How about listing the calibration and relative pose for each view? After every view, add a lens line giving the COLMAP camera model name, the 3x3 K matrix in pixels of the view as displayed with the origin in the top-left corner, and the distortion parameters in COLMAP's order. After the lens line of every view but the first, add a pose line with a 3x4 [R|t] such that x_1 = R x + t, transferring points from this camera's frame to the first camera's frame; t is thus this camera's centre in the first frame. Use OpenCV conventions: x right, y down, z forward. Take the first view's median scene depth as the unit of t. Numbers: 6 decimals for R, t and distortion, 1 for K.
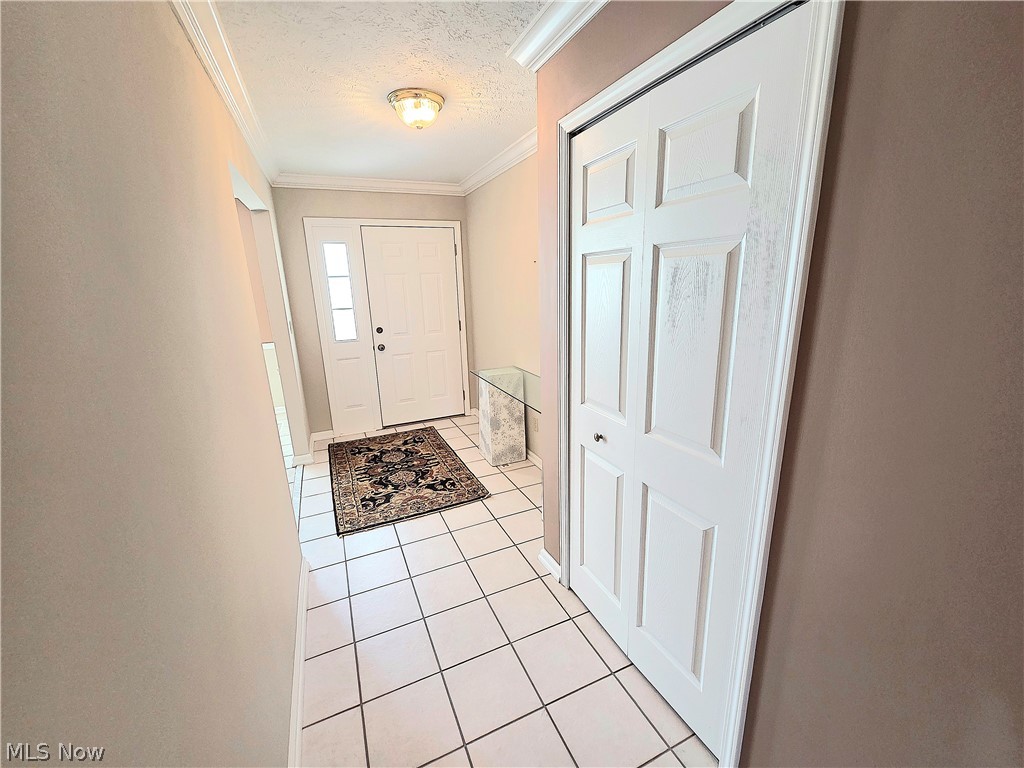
lens RADIAL K [[421.0, 0, 517.7], [0, 421.0, 387.7], [0, 0, 1]] dist [0.002520, -0.001270]
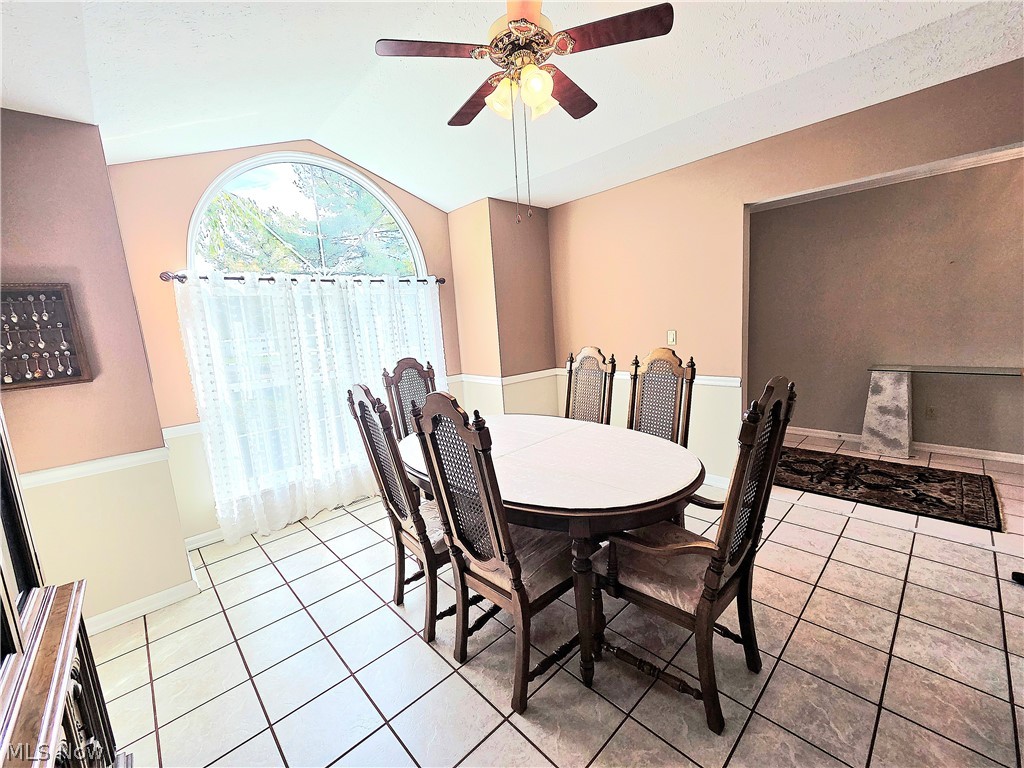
lens RADIAL K [[421.0, 0, 516.2], [0, 421.0, 381.5], [0, 0, 1]] dist [0.002520, -0.001270]
pose [[0.945405, -0.077876, 0.316456, -1.154065], [0.117414, 0.987212, -0.107829, -0.001964], [-0.304012, 0.139099, 0.942459, 0.265081]]
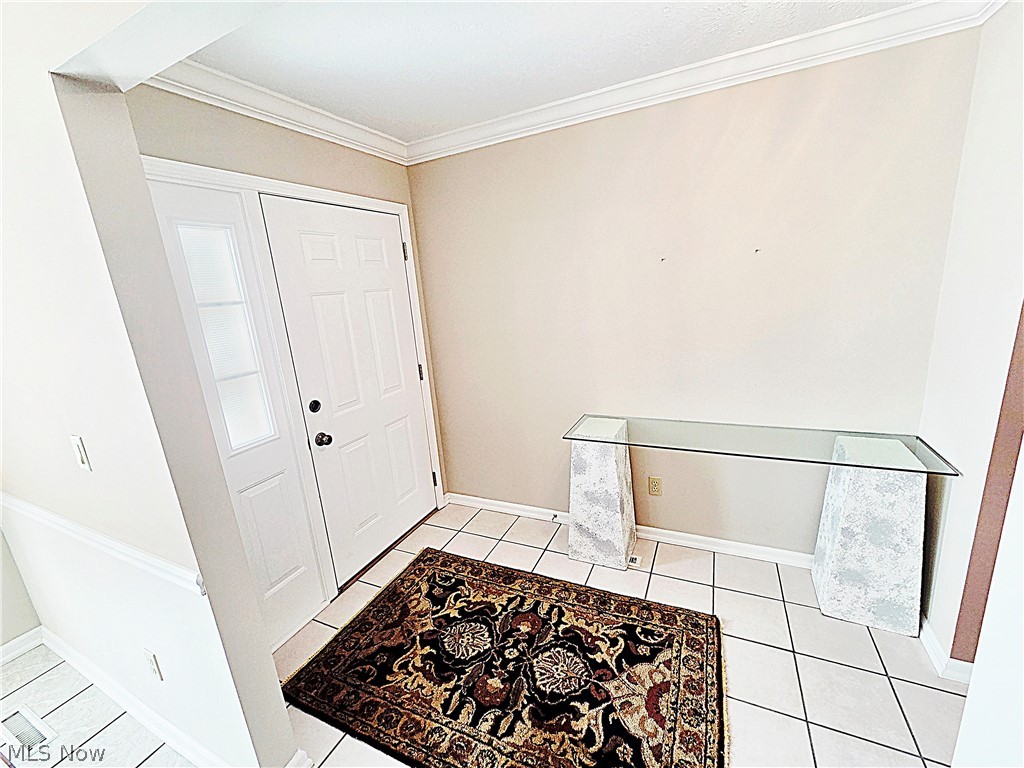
lens RADIAL K [[421.0, 0, 517.3], [0, 421.0, 385.2], [0, 0, 1]] dist [0.002520, -0.001270]
pose [[0.758688, -0.176675, 0.627040, -0.496104], [0.208887, 0.977676, 0.022728, -0.133176], [-0.617057, 0.113737, 0.778655, 0.503681]]
